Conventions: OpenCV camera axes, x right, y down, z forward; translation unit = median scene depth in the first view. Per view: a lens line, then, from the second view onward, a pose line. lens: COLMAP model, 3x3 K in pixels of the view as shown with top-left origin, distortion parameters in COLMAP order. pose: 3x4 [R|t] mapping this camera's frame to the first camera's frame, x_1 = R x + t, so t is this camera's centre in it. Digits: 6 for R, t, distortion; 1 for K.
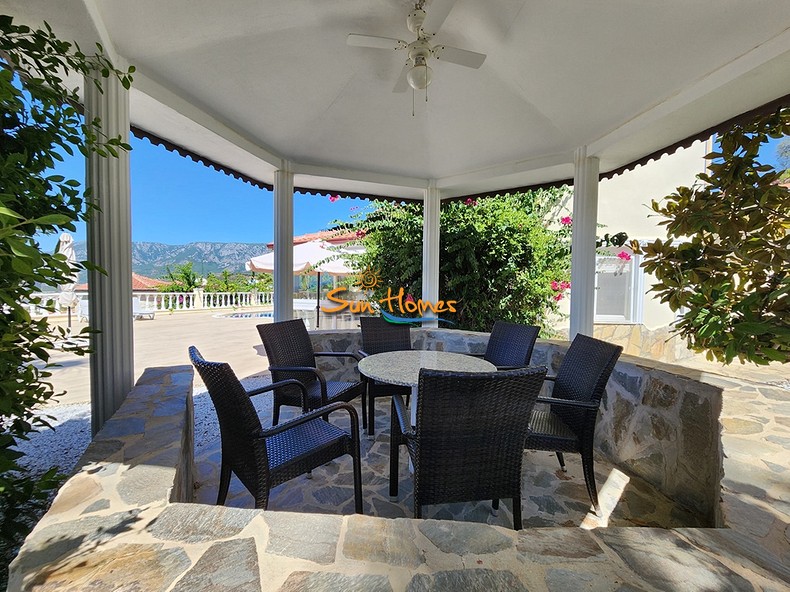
lens RADIAL K [[328.2, 0, 398.2], [0, 328.2, 296.5], [0, 0, 1]] dist [0.002687, 0.000148]
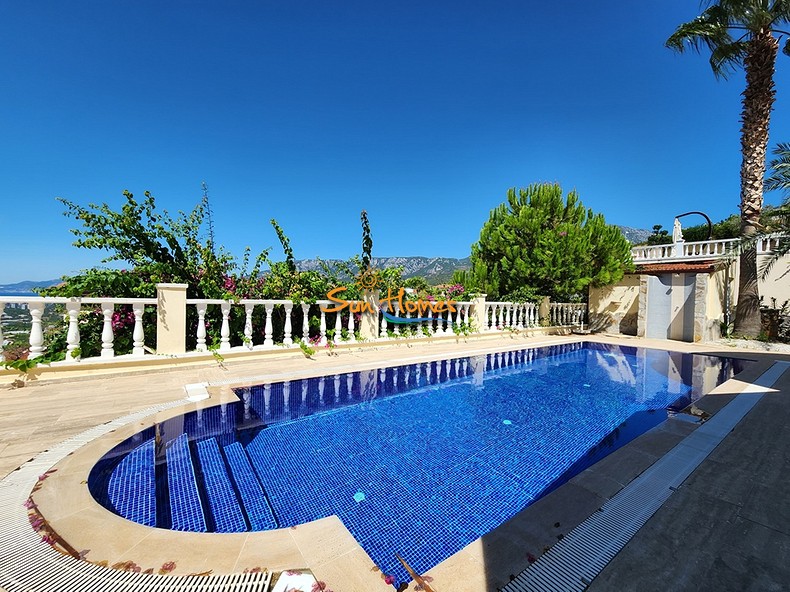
lens RADIAL K [[328.2, 0, 399.3], [0, 328.2, 304.0], [0, 0, 1]] dist [0.002687, 0.000148]
pose [[0.901172, 0.019829, -0.433007, -0.292874], [-0.023812, 0.999709, -0.003776, -0.010228], [0.432807, 0.013714, 0.901382, 0.780220]]
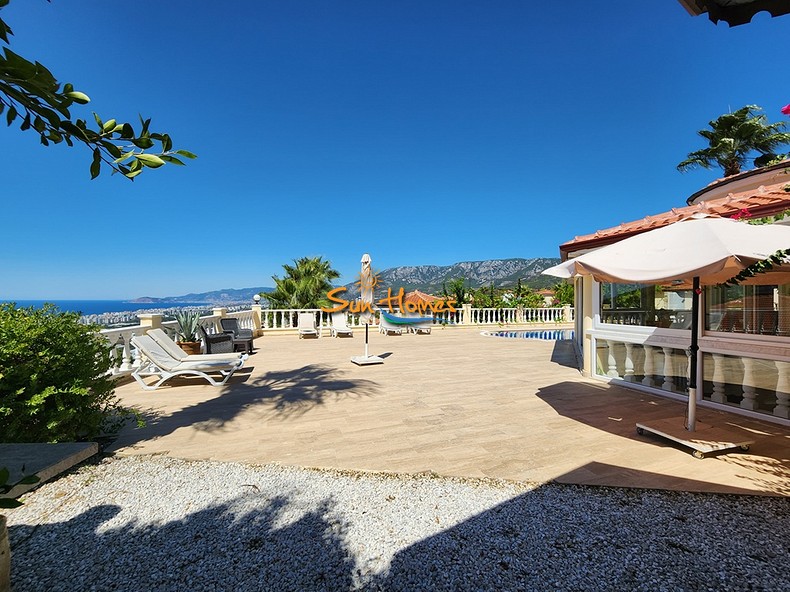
lens RADIAL K [[328.2, 0, 398.0], [0, 328.2, 300.1], [0, 0, 1]] dist [0.002687, 0.000148]
pose [[0.741310, -0.005424, -0.671141, -0.088153], [-0.015420, 0.999566, -0.025110, -0.007440], [0.670986, 0.028963, 0.740904, 0.113710]]
